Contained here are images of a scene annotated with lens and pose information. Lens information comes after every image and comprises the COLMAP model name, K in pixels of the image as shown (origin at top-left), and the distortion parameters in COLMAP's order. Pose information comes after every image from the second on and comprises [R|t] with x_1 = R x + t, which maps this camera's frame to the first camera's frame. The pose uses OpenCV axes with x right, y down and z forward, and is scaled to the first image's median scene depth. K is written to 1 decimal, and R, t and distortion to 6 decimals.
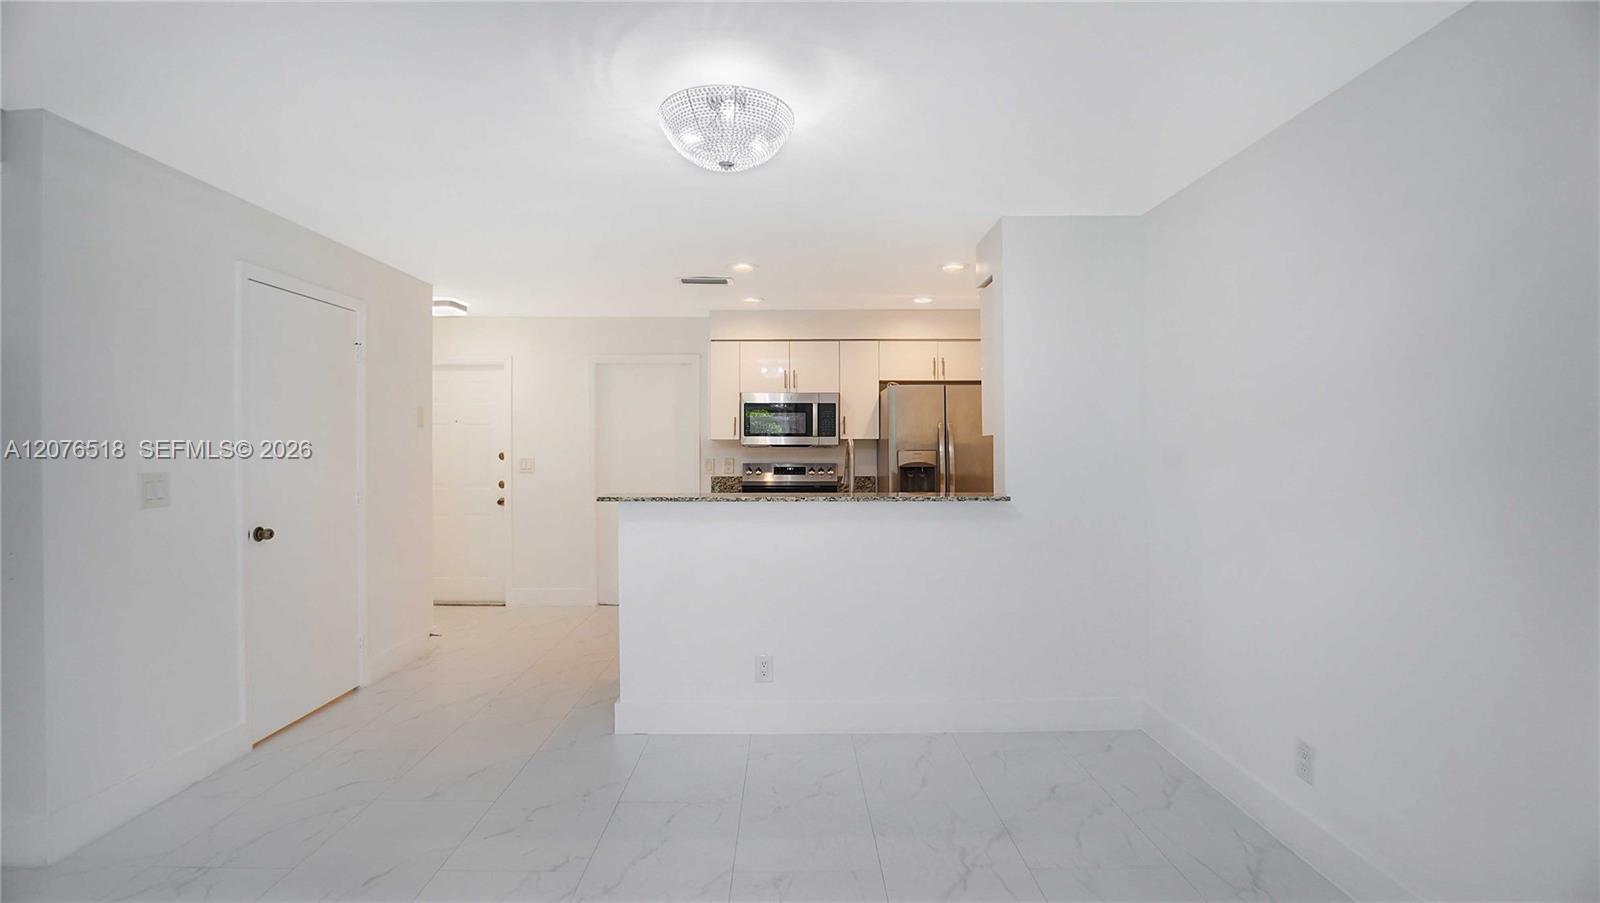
lens RADIAL K [[752.4, 0, 795.5], [0, 752.4, 454.6], [0, 0, 1]] dist [-0.067584, 0.032588]
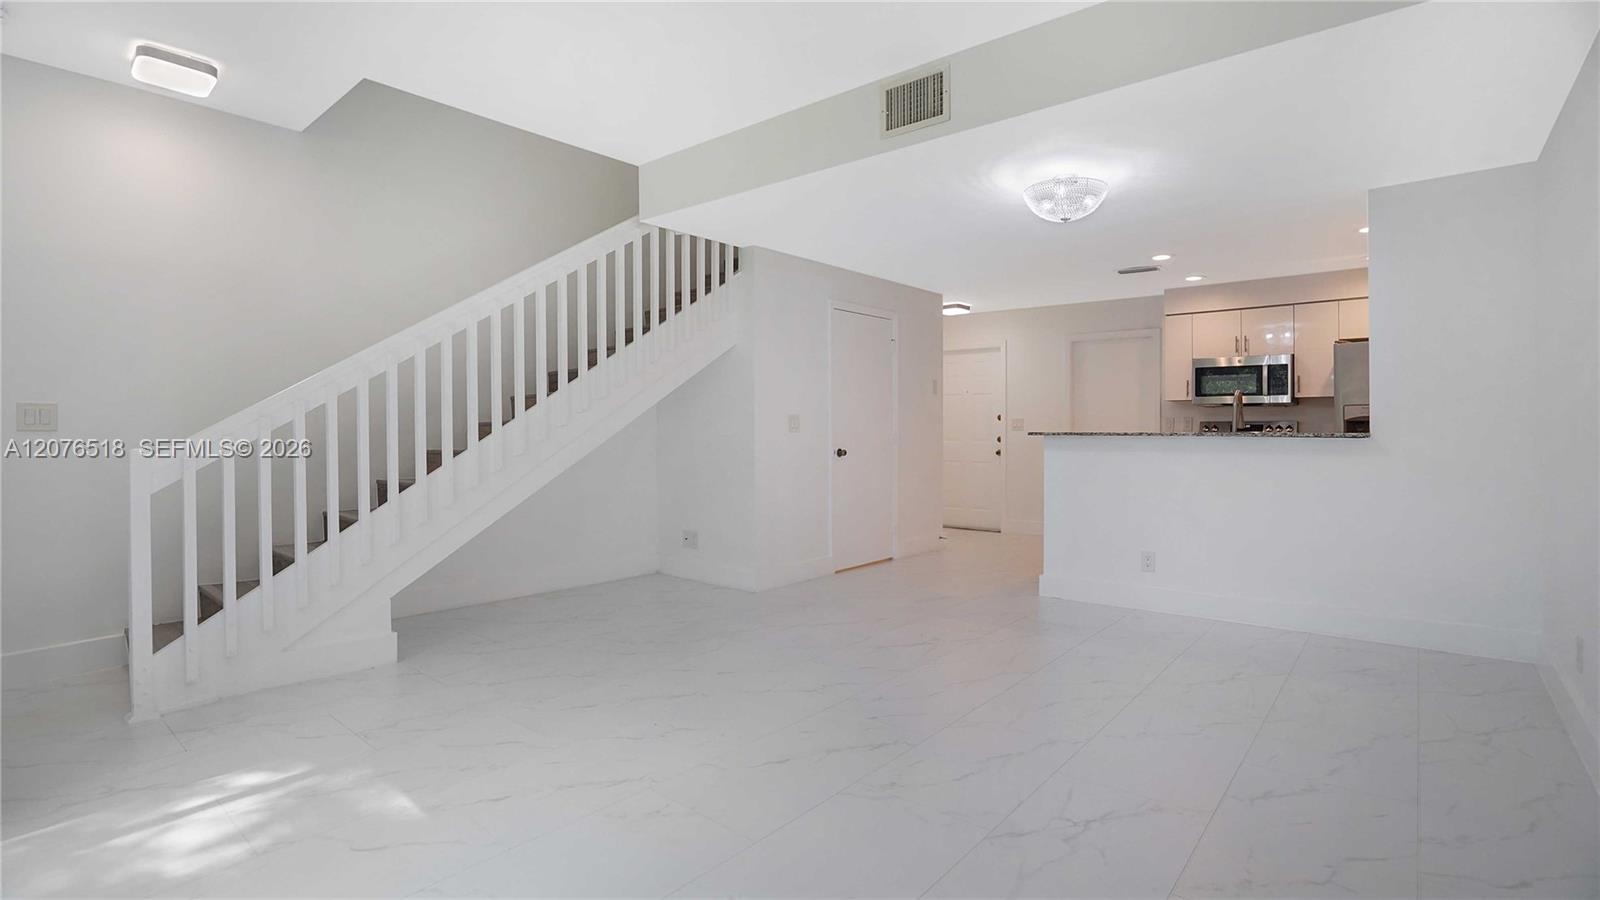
lens RADIAL K [[770.8, 0, 819.5], [0, 770.8, 430.0], [0, 0, 1]] dist [-0.004685, -0.000414]
pose [[0.782186, 0.000395, -0.623045, 0.212839], [-0.006677, 0.999948, -0.007749, 0.038742], [0.623009, 0.010221, 0.782148, -0.266746]]
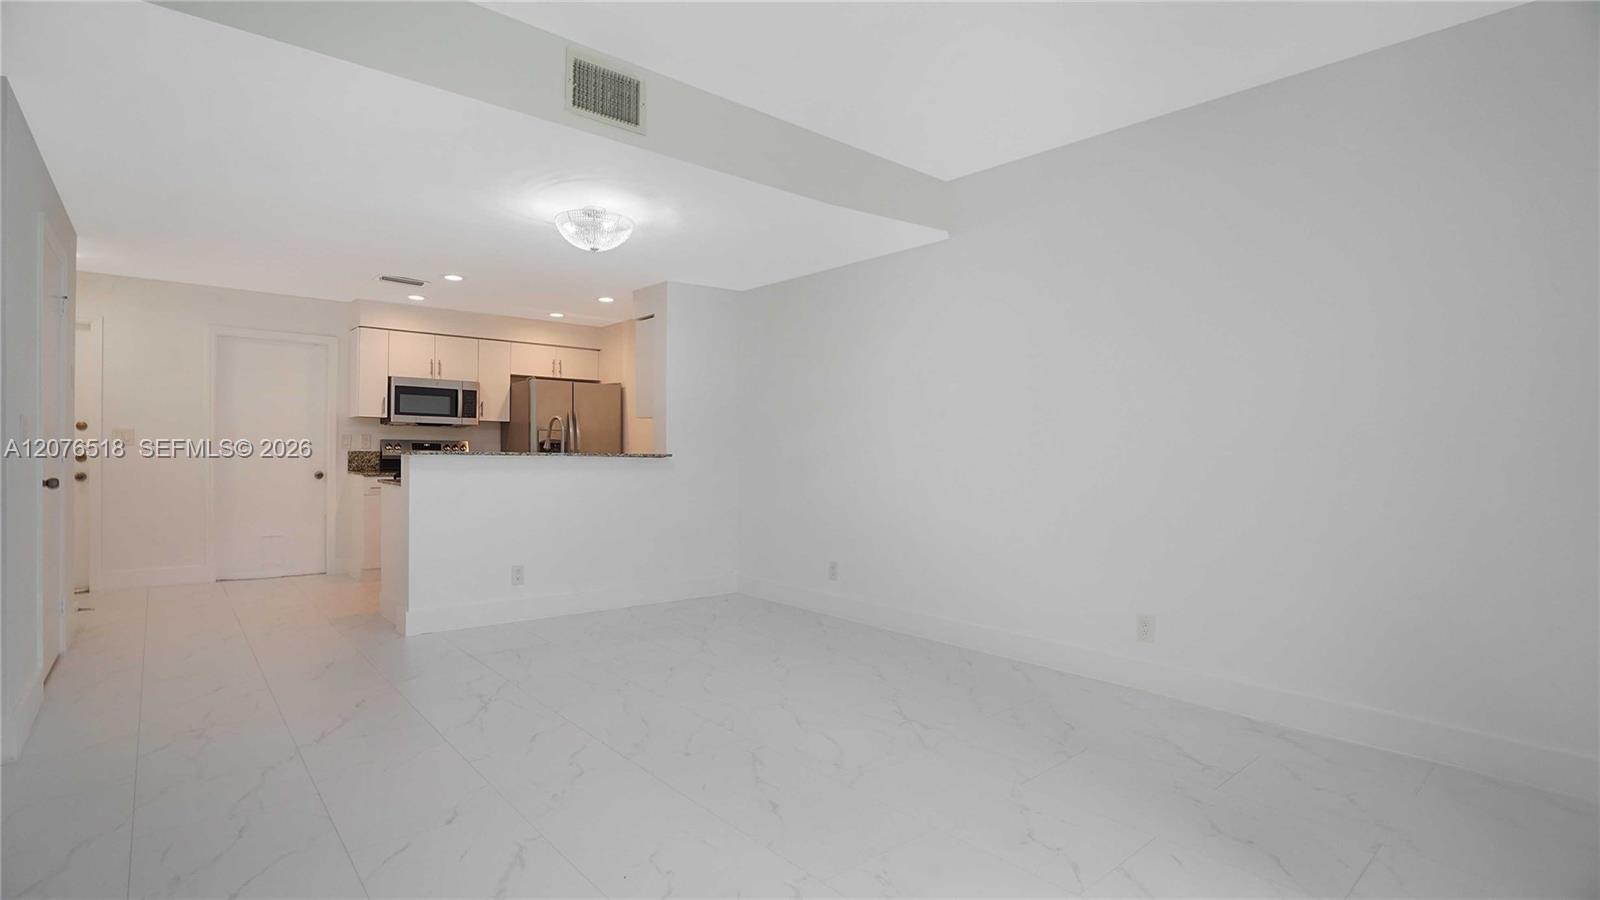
lens RADIAL K [[752.4, 0, 795.5], [0, 752.4, 453.1], [0, 0, 1]] dist [-0.067584, 0.032588]
pose [[0.759773, 0.009961, 0.650112, -0.332447], [-0.007252, 0.999950, -0.006845, 0.036903], [-0.650148, 0.000486, 0.759807, -0.241477]]
